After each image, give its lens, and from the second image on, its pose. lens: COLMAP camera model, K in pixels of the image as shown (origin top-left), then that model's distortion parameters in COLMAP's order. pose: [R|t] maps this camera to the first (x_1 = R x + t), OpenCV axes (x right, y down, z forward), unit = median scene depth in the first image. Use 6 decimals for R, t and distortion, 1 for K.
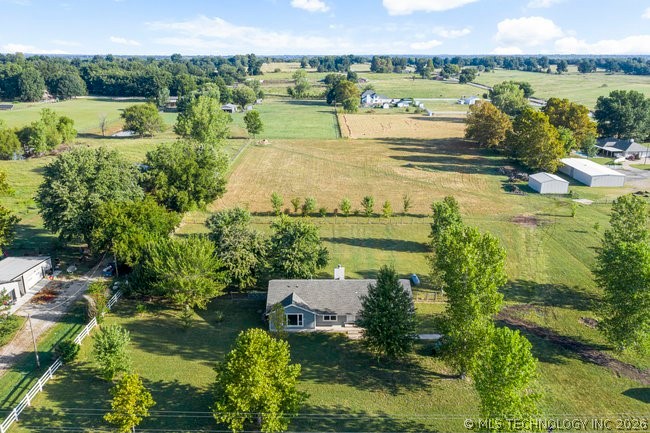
lens RADIAL K [[504.9, 0, 331.1], [0, 504.9, 219.5], [0, 0, 1]] dist [-0.007777, -0.000186]
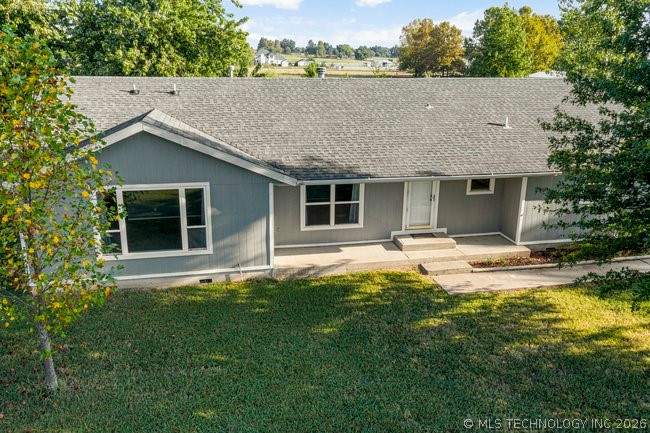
lens RADIAL K [[504.9, 0, 322.2], [0, 504.9, 219.6], [0, 0, 1]] dist [-0.007777, -0.000186]
pose [[0.978799, -0.052080, 0.198089, -0.031281], [0.054140, 0.998521, -0.004991, 0.122660], [-0.197536, 0.015610, 0.980171, 0.485862]]
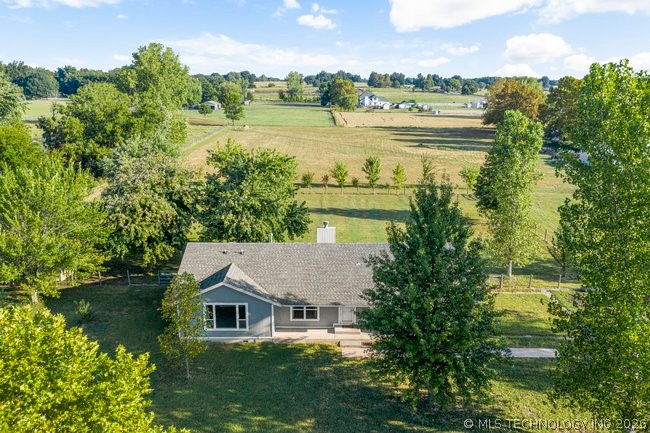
lens RADIAL K [[504.9, 0, 326.6], [0, 504.9, 214.3], [0, 0, 1]] dist [-0.007777, -0.000186]
pose [[0.999991, 0.003415, -0.002483, 0.012438], [-0.003568, 0.997899, -0.064689, 0.080119], [0.002257, 0.064697, 0.997902, 0.311358]]
